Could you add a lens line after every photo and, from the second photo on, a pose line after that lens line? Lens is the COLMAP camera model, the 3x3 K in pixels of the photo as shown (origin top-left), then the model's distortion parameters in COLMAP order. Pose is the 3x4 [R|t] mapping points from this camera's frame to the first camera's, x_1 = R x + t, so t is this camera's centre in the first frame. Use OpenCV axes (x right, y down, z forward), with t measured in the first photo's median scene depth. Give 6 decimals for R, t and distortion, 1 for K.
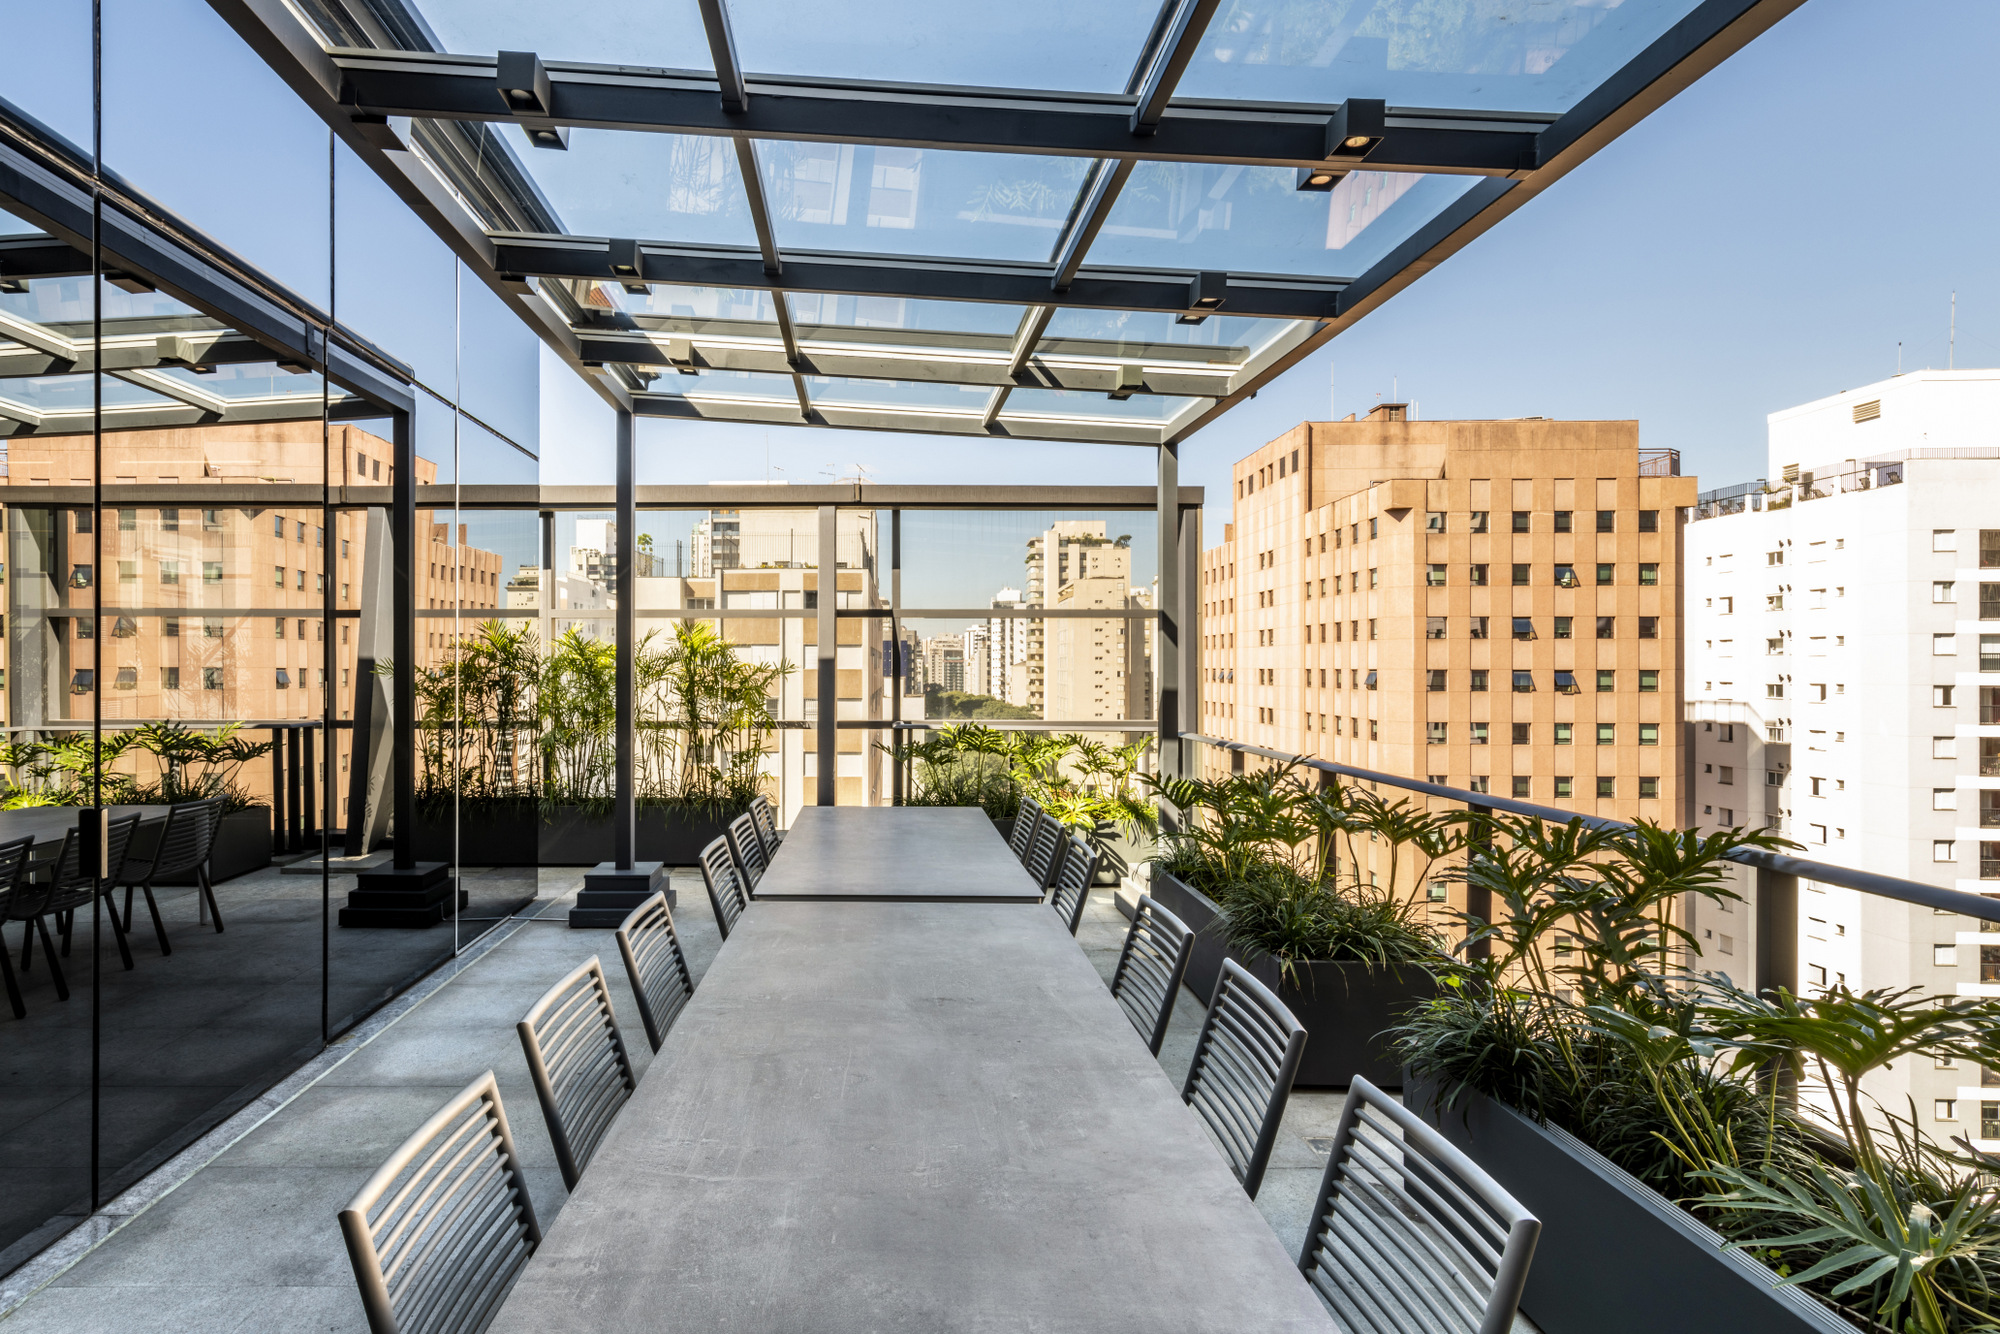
lens RADIAL K [[915.3, 0, 995.1], [0, 915.3, 670.9], [0, 0, 1]] dist [0.000103, 0.000009]
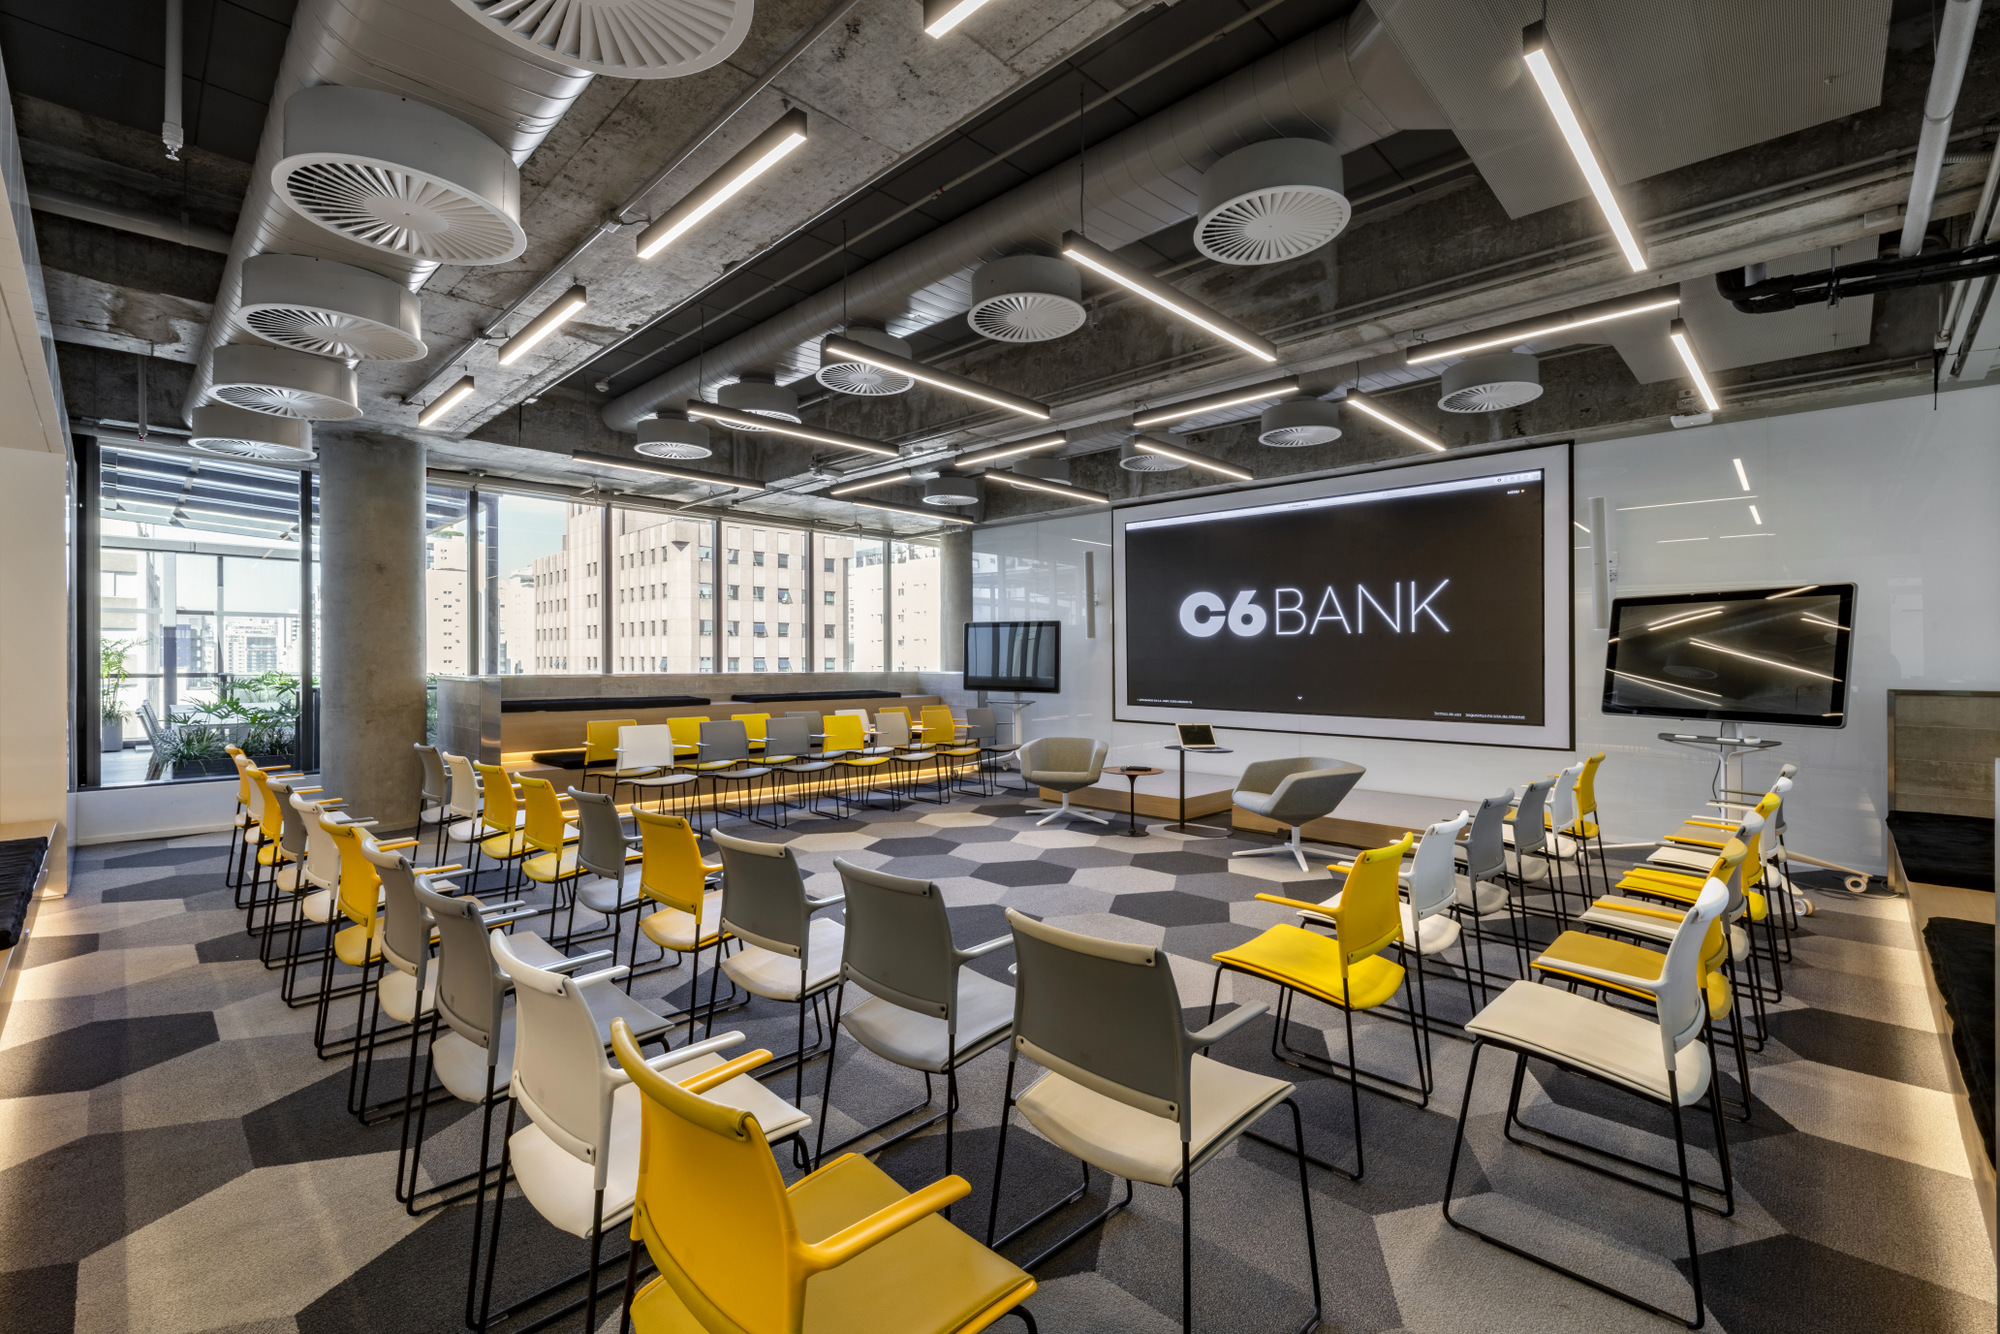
lens RADIAL K [[861.3, 0, 997.9], [0, 861.3, 665.9], [0, 0, 1]] dist [-0.002104, -0.000160]
pose [[0.788248, 0.001070, 0.615356, 0.014762], [-0.002703, 0.999995, 0.001723, 0.008540], [-0.615351, -0.003021, 0.788247, -0.323510]]
